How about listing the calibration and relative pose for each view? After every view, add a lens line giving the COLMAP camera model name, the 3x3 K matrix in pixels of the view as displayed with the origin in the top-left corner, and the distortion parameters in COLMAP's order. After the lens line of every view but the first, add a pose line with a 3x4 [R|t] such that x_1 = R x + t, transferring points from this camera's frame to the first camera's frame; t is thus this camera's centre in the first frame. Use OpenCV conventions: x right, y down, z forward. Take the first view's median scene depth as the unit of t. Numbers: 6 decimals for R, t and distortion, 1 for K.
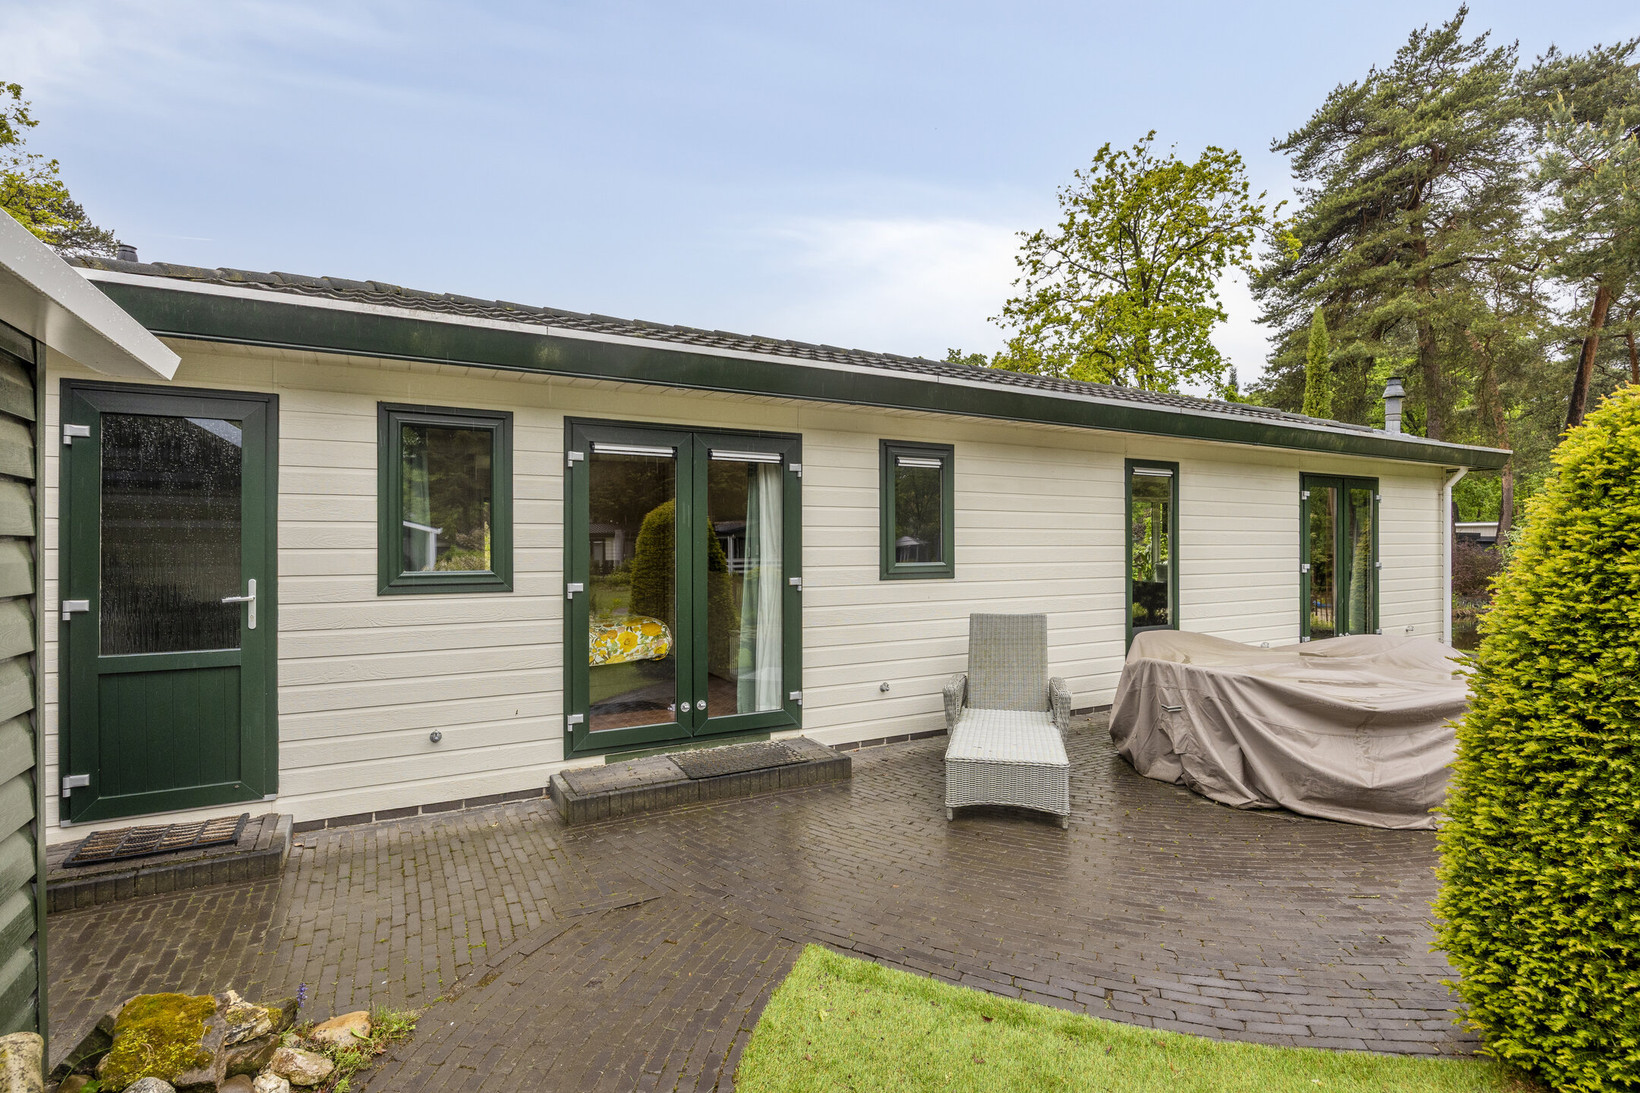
lens RADIAL K [[811.3, 0, 818.1], [0, 811.3, 544.5], [0, 0, 1]] dist [0.000445, 0.000092]
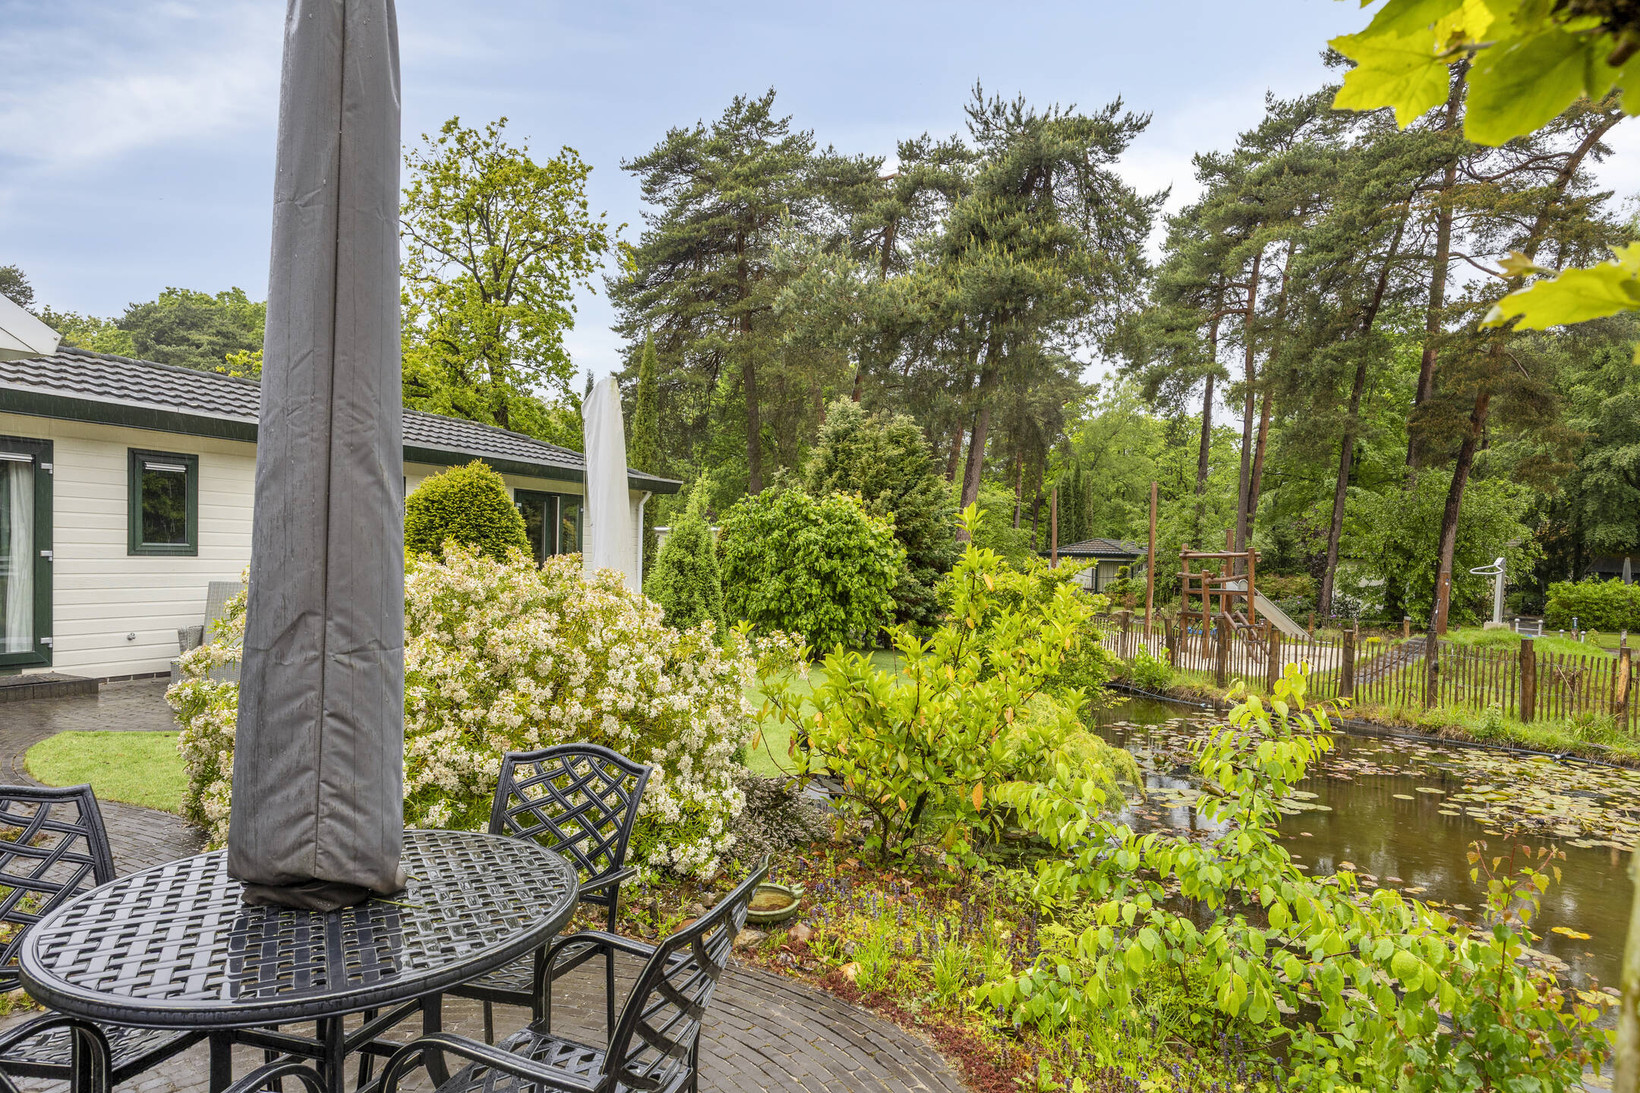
lens RADIAL K [[962.3, 0, 824.5], [0, 962.3, 574.3], [0, 0, 1]] dist [-0.006649, -0.001500]
pose [[0.780608, 0.002970, 0.625014, -0.001847], [-0.018418, 0.999664, 0.018253, 0.003726], [-0.624749, -0.025760, 0.780400, -0.134175]]
